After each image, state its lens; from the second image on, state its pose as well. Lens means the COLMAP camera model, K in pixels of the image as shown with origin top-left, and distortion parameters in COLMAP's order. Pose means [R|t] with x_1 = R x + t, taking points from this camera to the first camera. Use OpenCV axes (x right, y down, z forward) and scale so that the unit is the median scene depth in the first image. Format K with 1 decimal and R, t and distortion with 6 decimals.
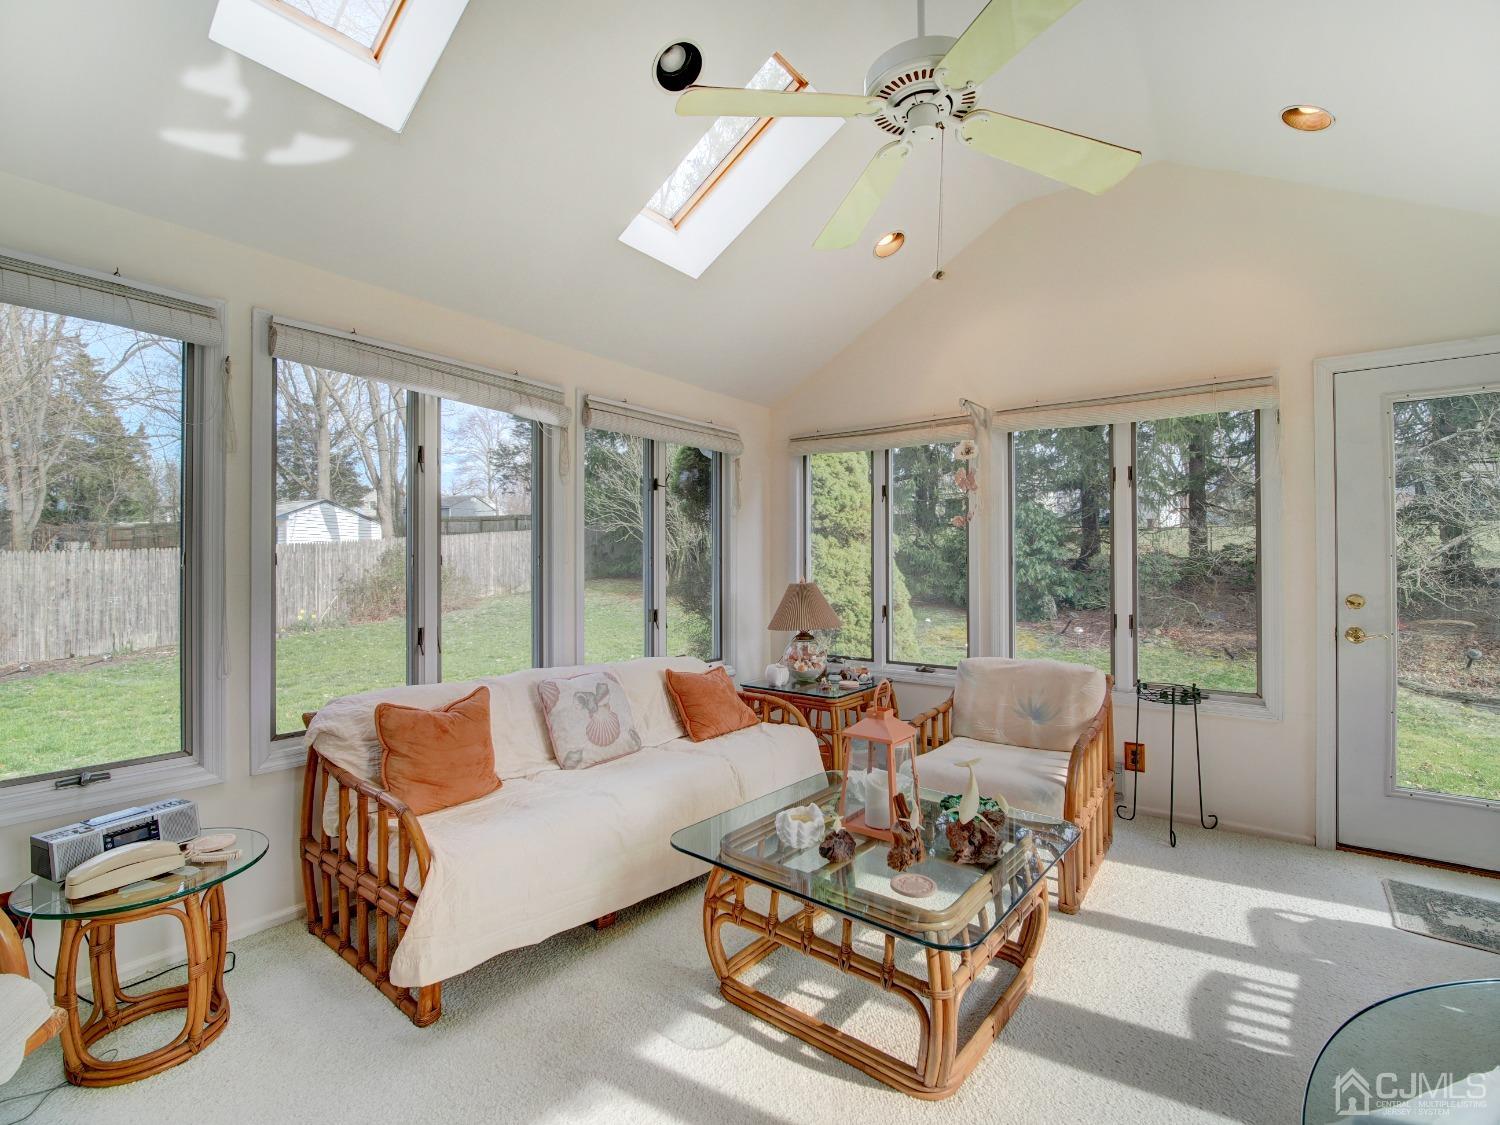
lens RADIAL K [[681.0, 0, 748.2], [0, 681.0, 557.4], [0, 0, 1]] dist [-0.004675, -0.001320]
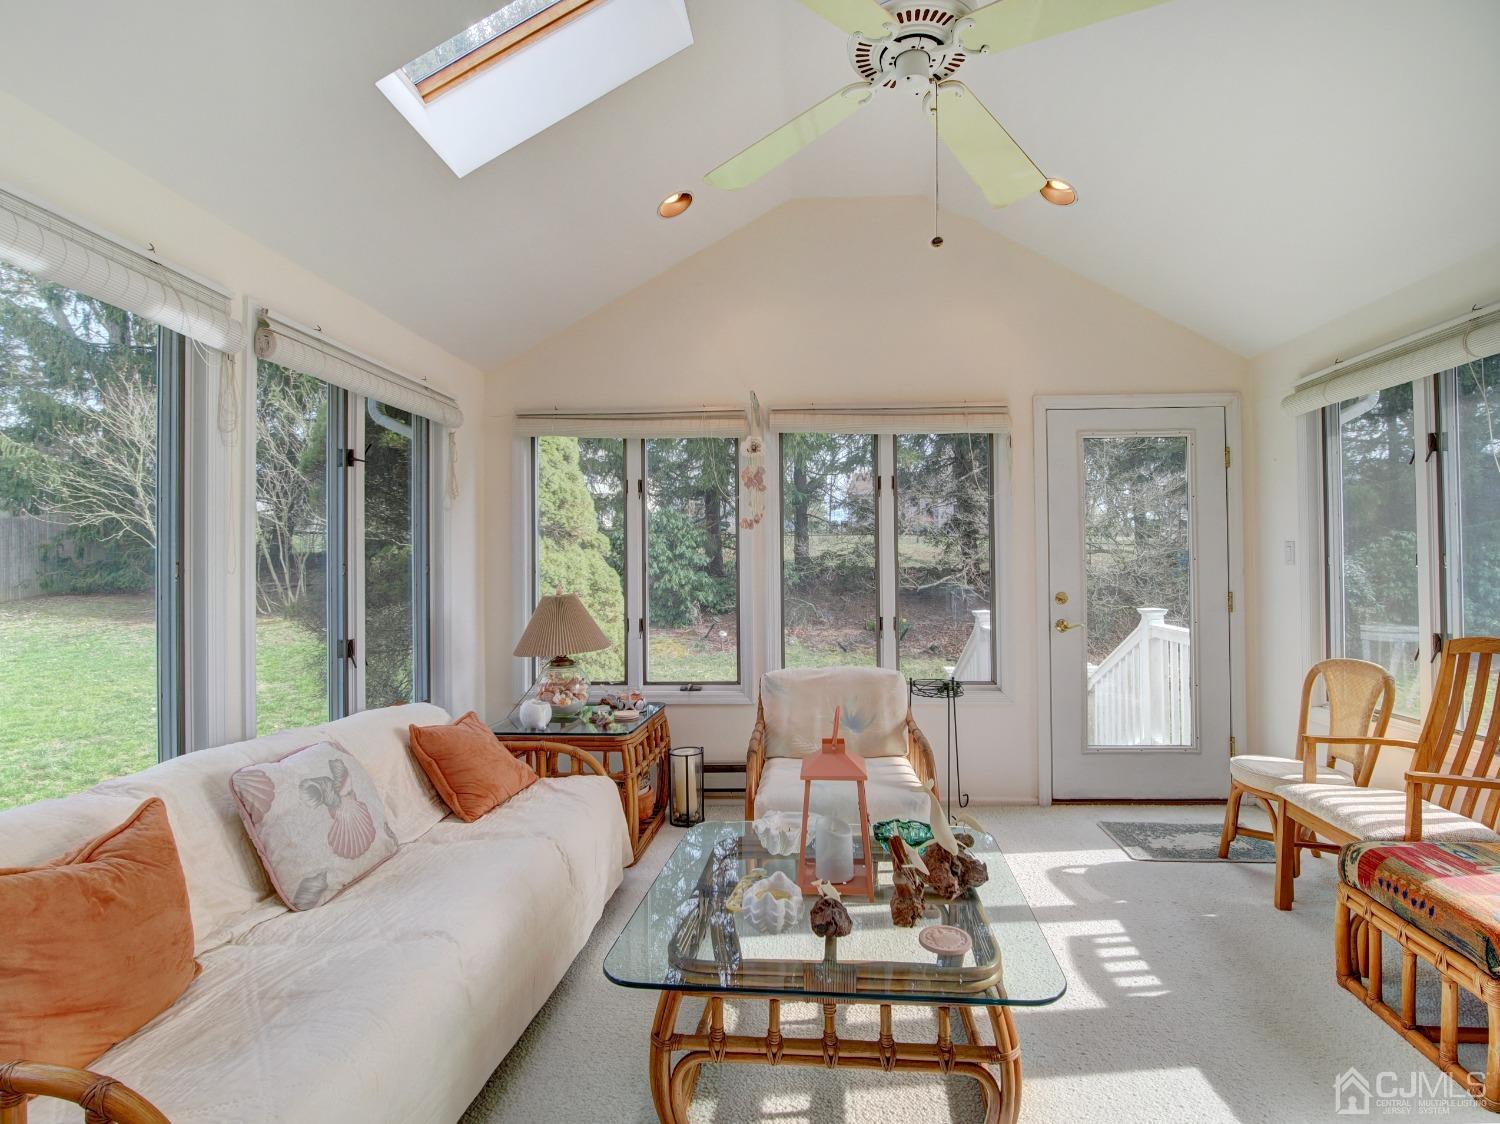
lens RADIAL K [[729.4, 0, 758.3], [0, 729.4, 557.0], [0, 0, 1]] dist [0.000302, -0.005067]
pose [[0.825905, 0.002095, 0.563805, -0.265261], [0.002572, 0.999969, -0.007484, -0.000308], [-0.563803, 0.007631, 0.825874, 0.198644]]
